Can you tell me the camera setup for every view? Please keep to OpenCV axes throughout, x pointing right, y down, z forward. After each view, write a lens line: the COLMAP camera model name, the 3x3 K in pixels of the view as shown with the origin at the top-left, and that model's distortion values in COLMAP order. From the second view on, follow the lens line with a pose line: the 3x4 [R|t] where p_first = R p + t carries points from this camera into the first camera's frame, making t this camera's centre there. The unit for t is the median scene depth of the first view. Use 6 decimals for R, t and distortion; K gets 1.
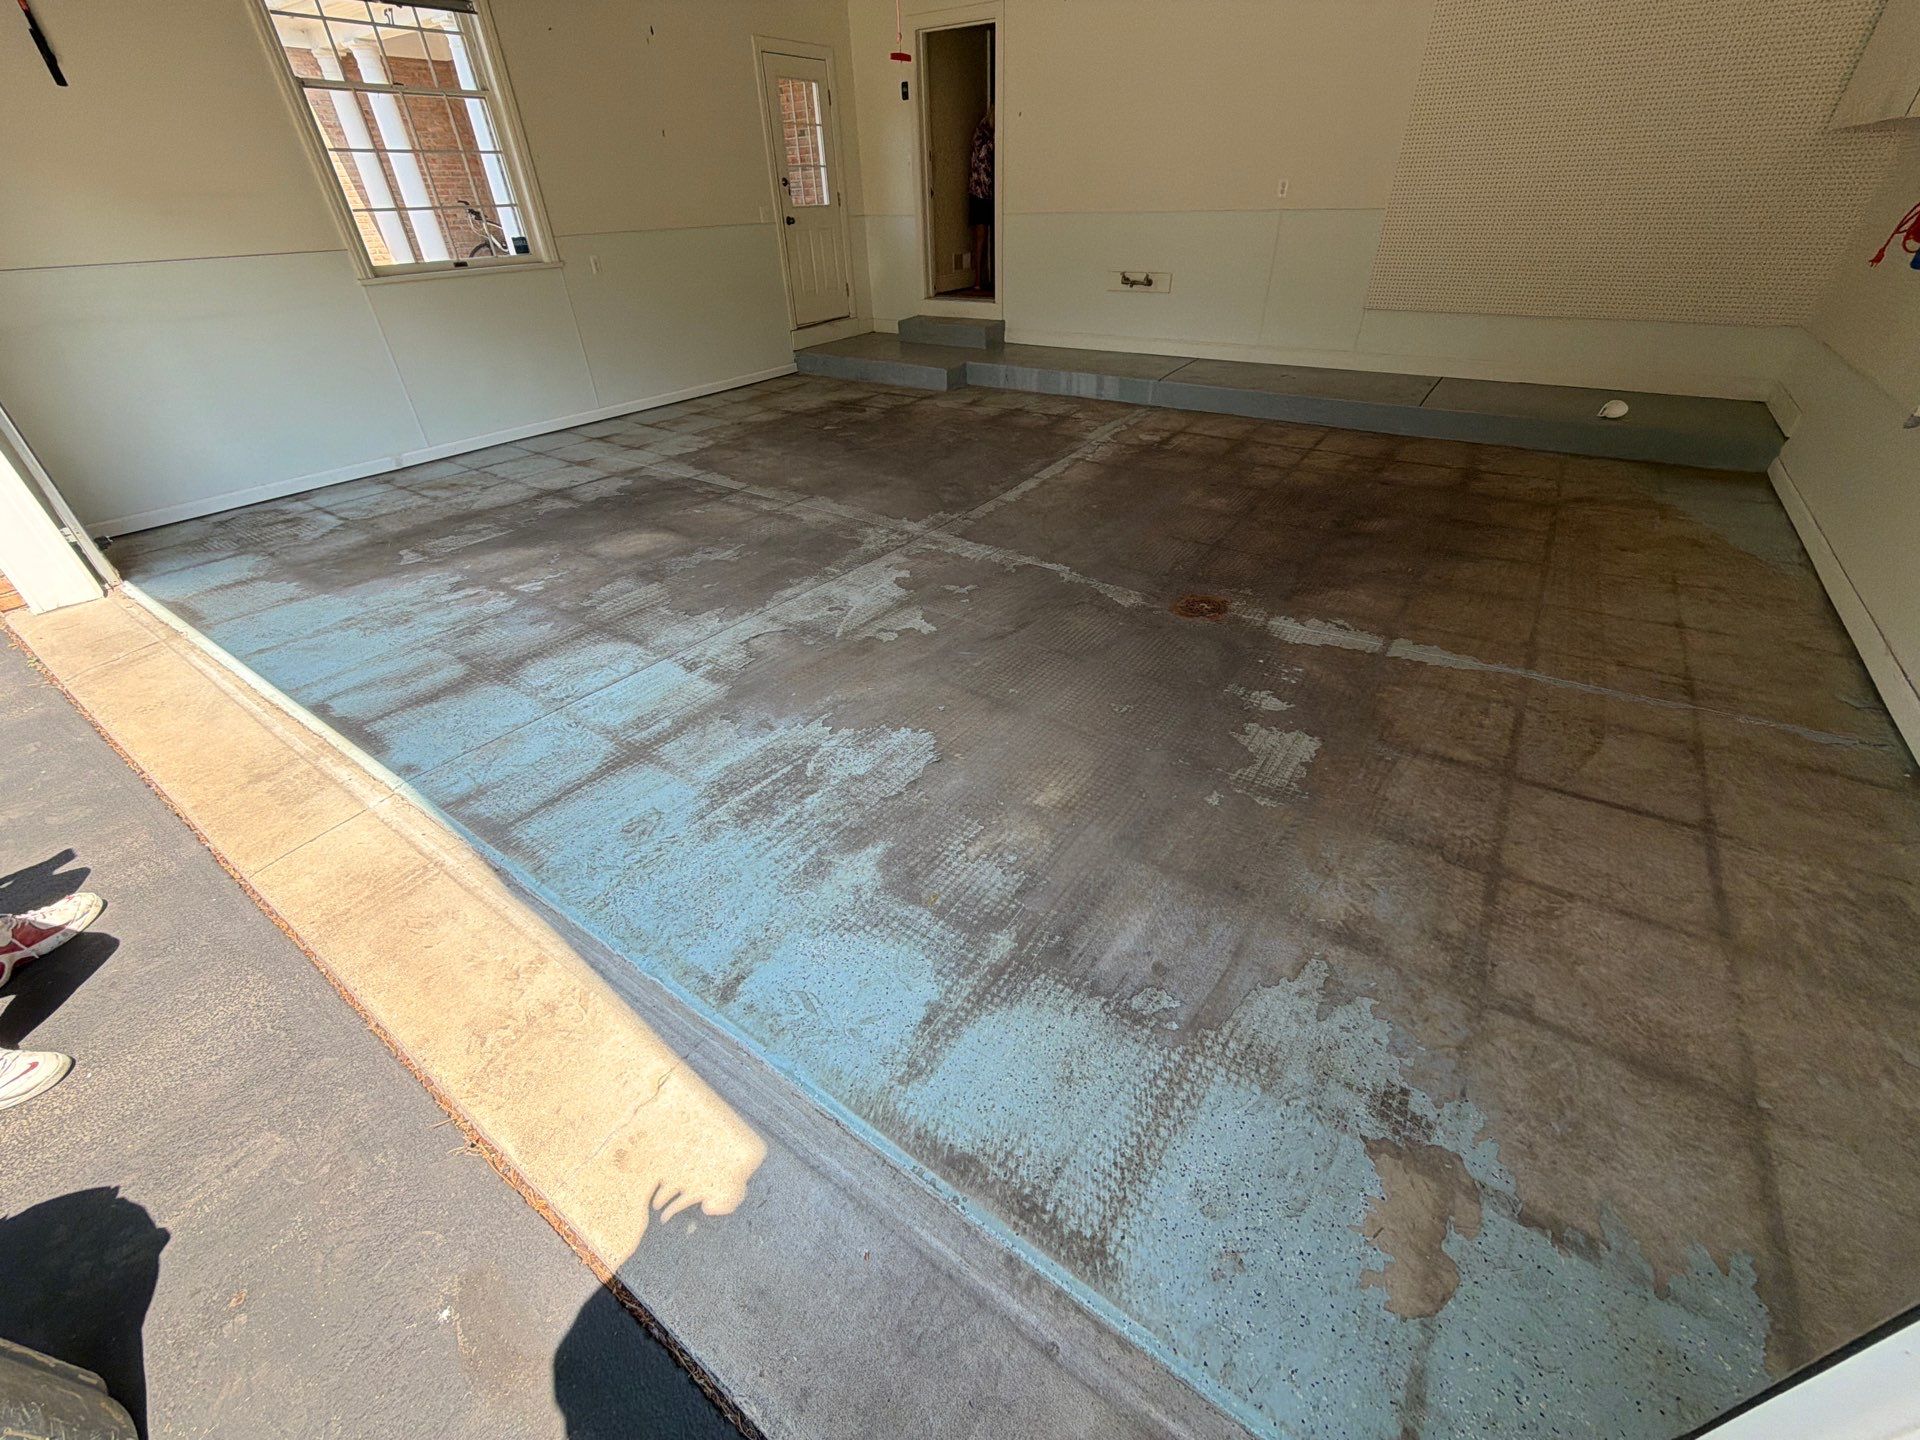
lens RADIAL K [[763.8, 0, 960.0], [0, 763.8, 720.0], [0, 0, 1]] dist [-0.000349, 0.000296]
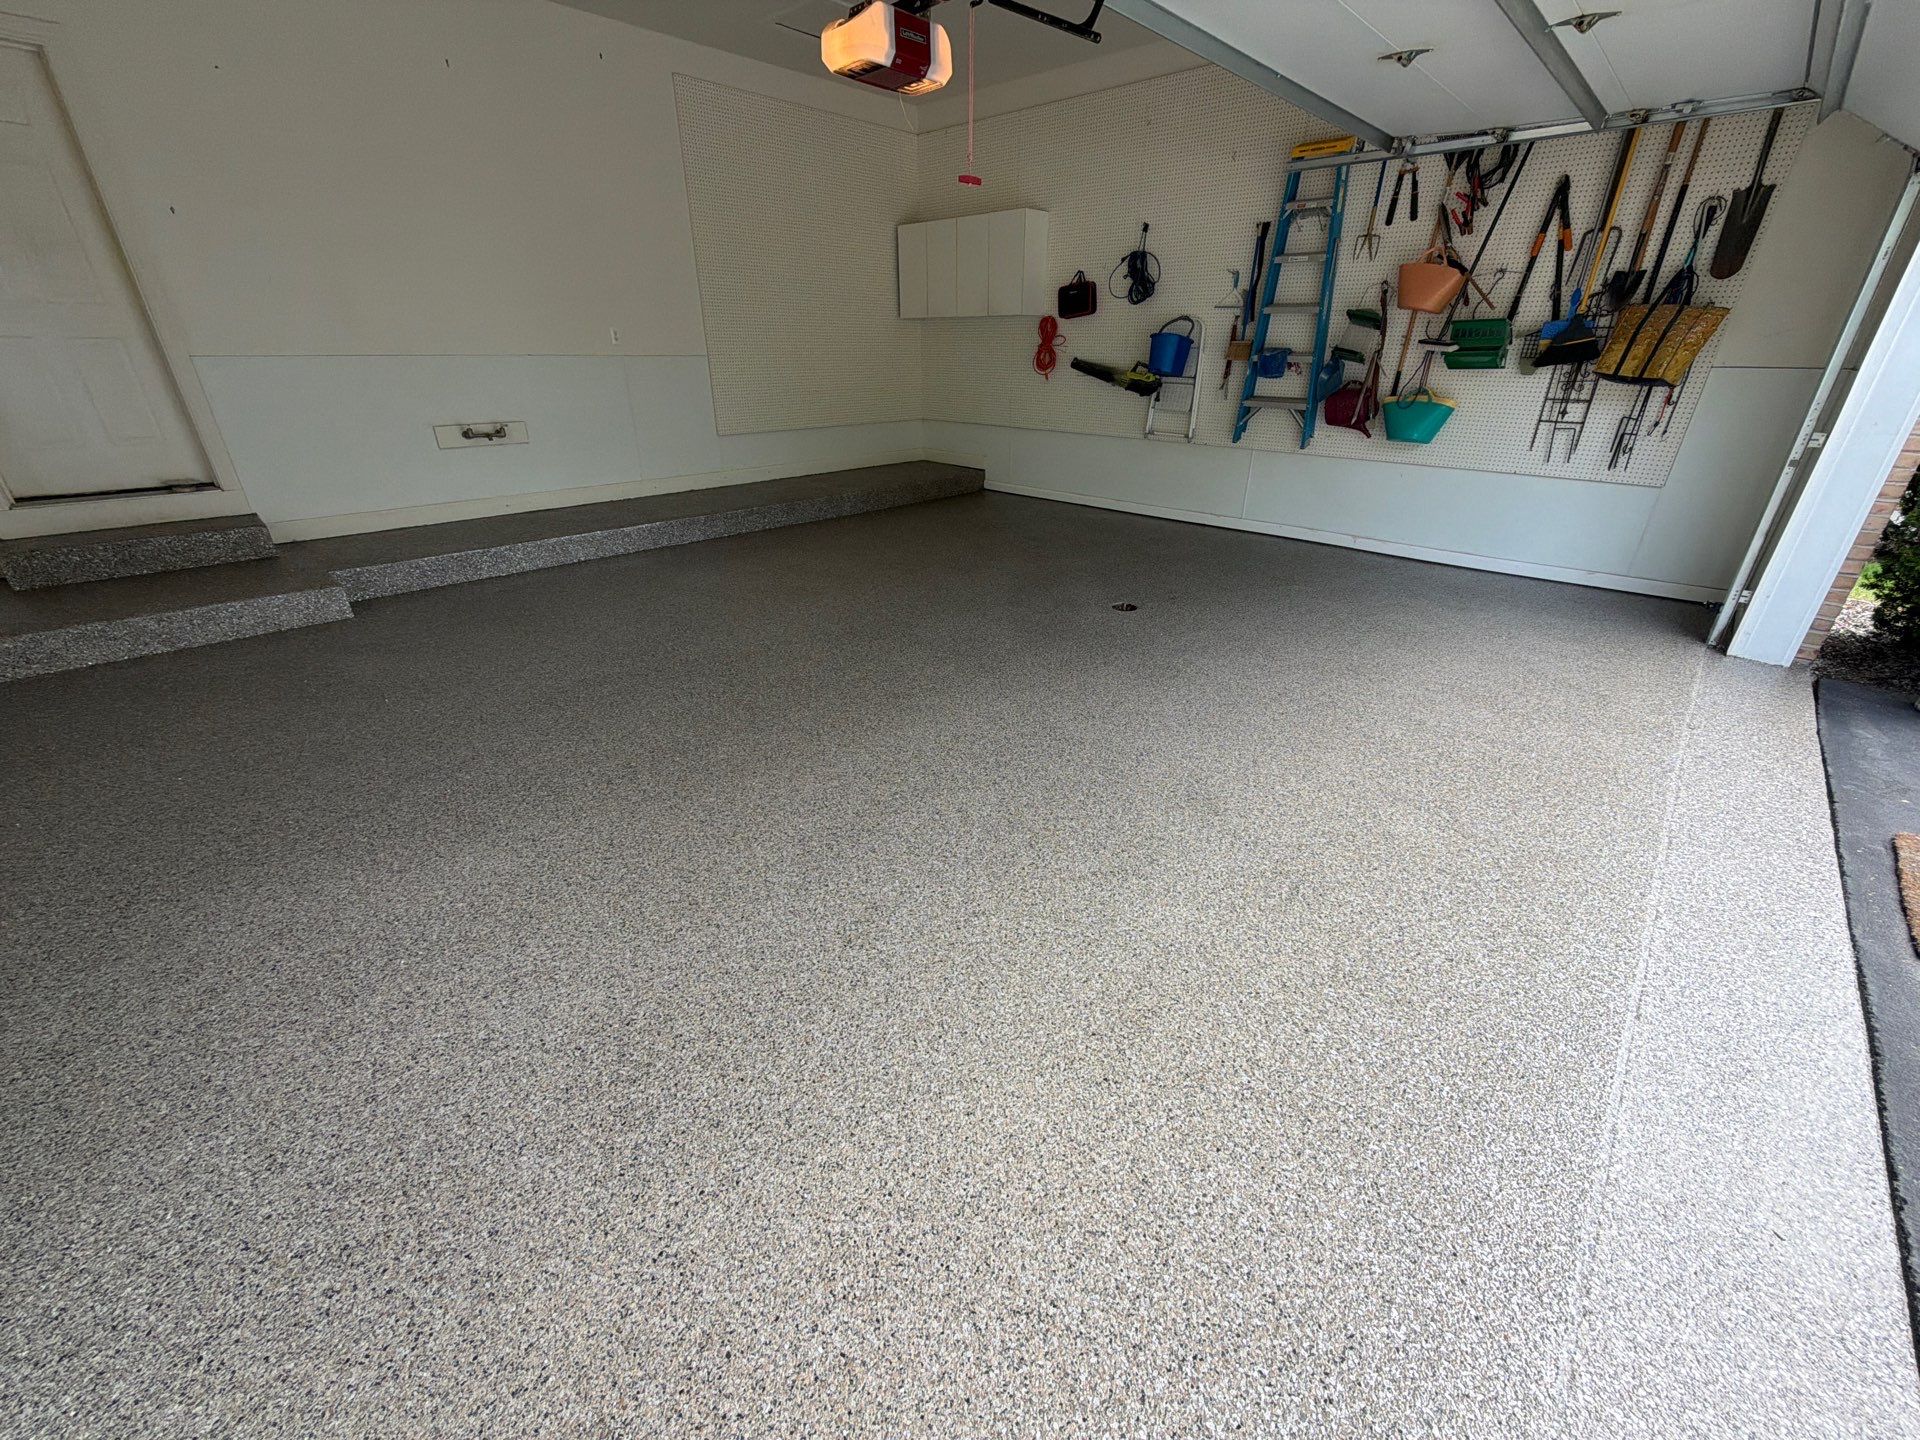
lens RADIAL K [[763.8, 0, 960.0], [0, 763.8, 720.0], [0, 0, 1]] dist [-0.000349, 0.000296]
pose [[0.155360, -0.408220, 0.899566, -0.519057], [0.554353, 0.789753, 0.262647, -0.250480], [-0.817653, 0.457873, 0.348994, 0.414712]]
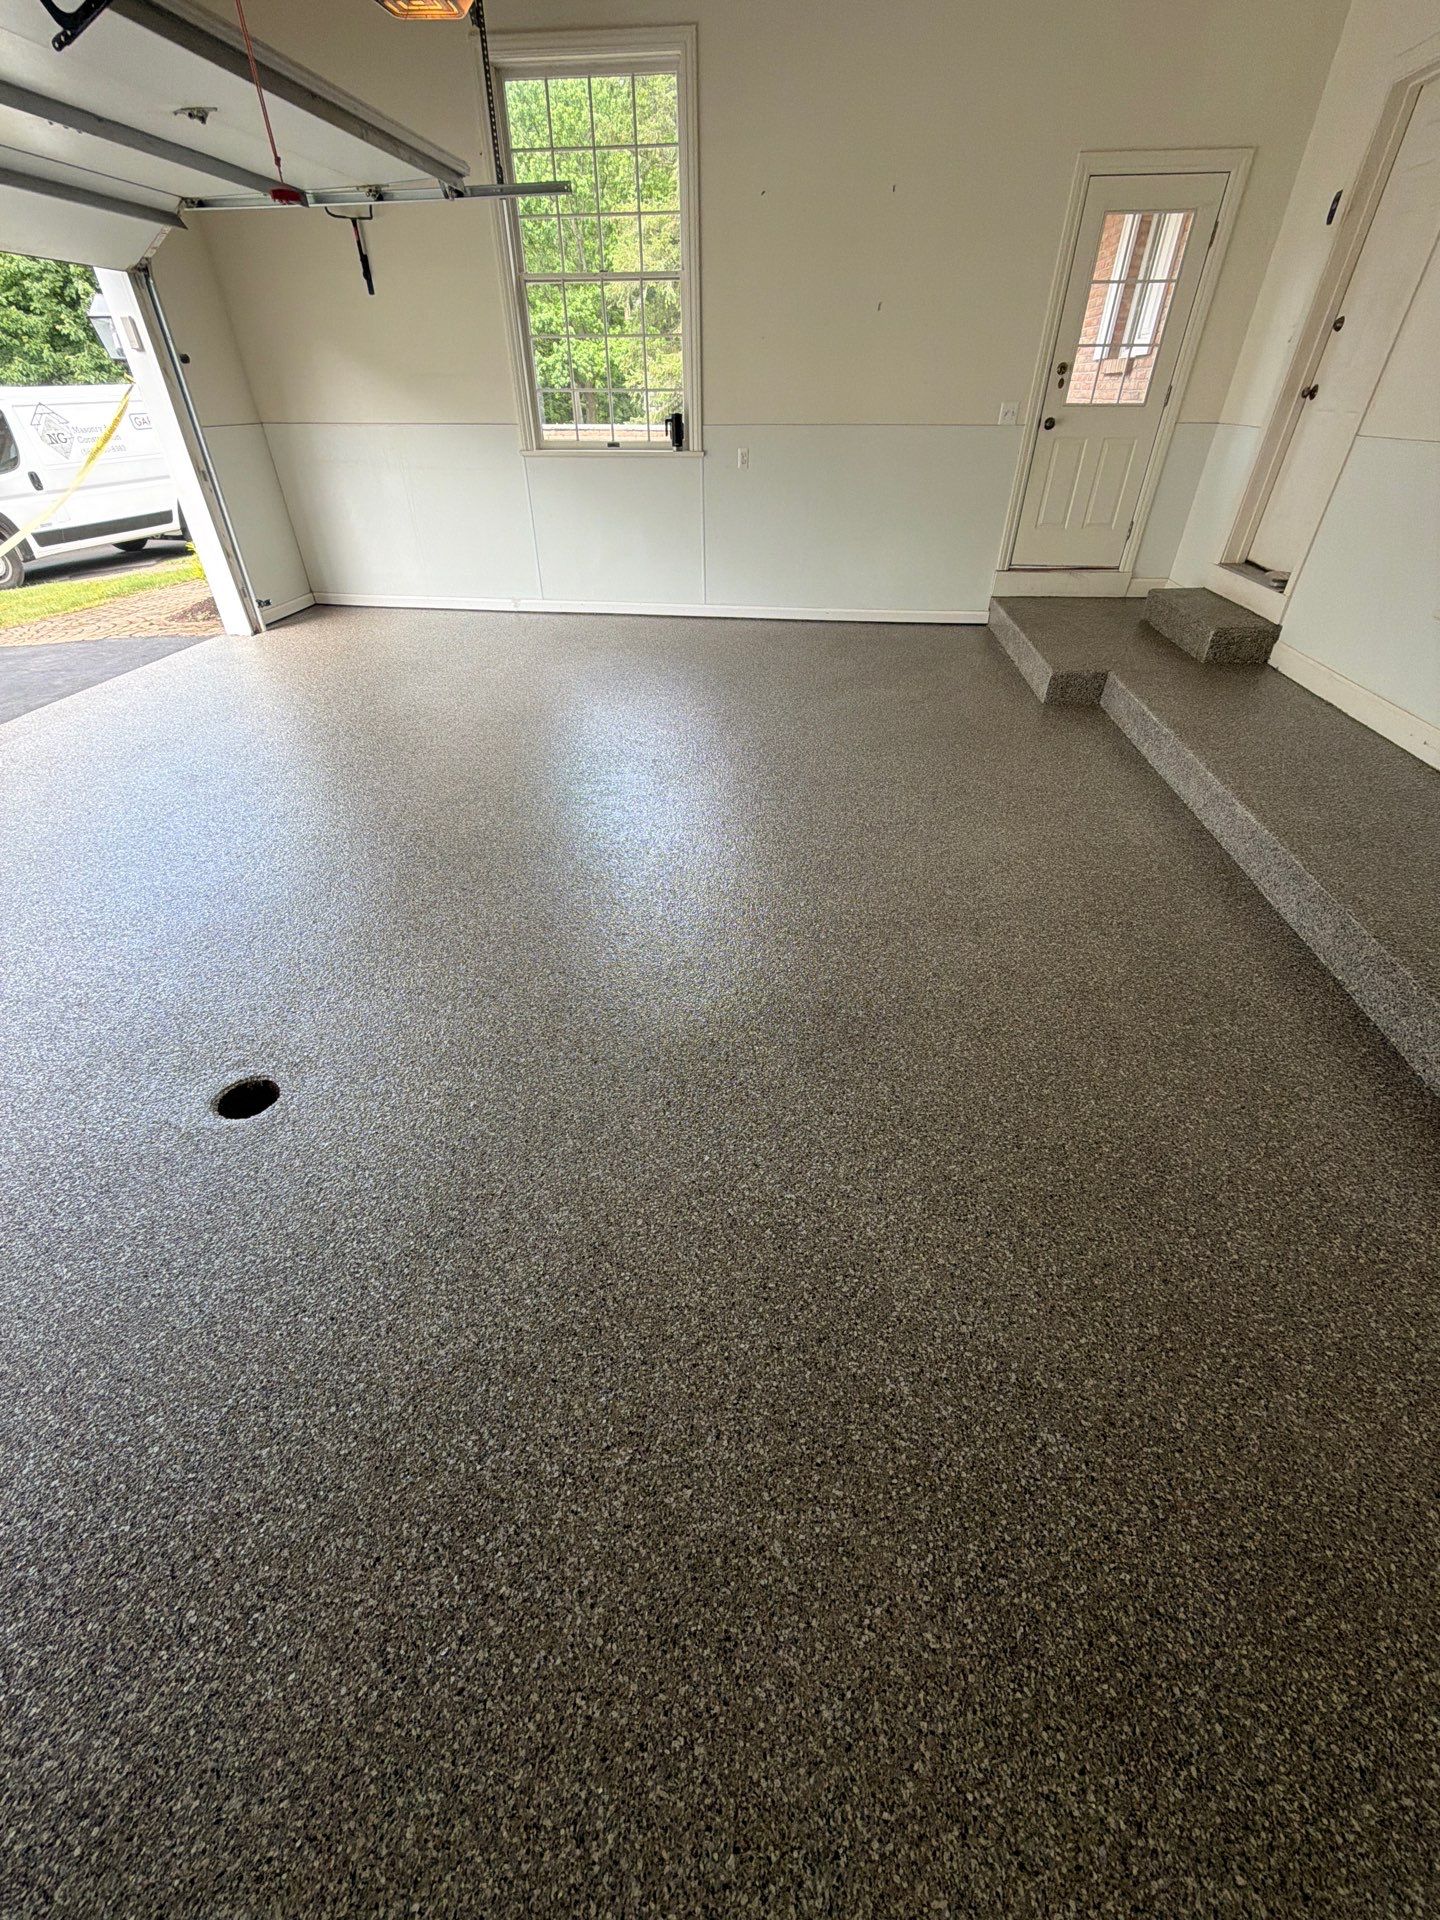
lens RADIAL K [[763.8, 0, 720.0], [0, 763.8, 960.0], [0, 0, 1]] dist [-0.000349, 0.000296]
pose [[0.476329, 0.547370, -0.688111, 0.415455], [-0.509408, 0.809670, 0.291440, -0.297042], [0.716669, 0.211708, 0.664504, 0.406311]]
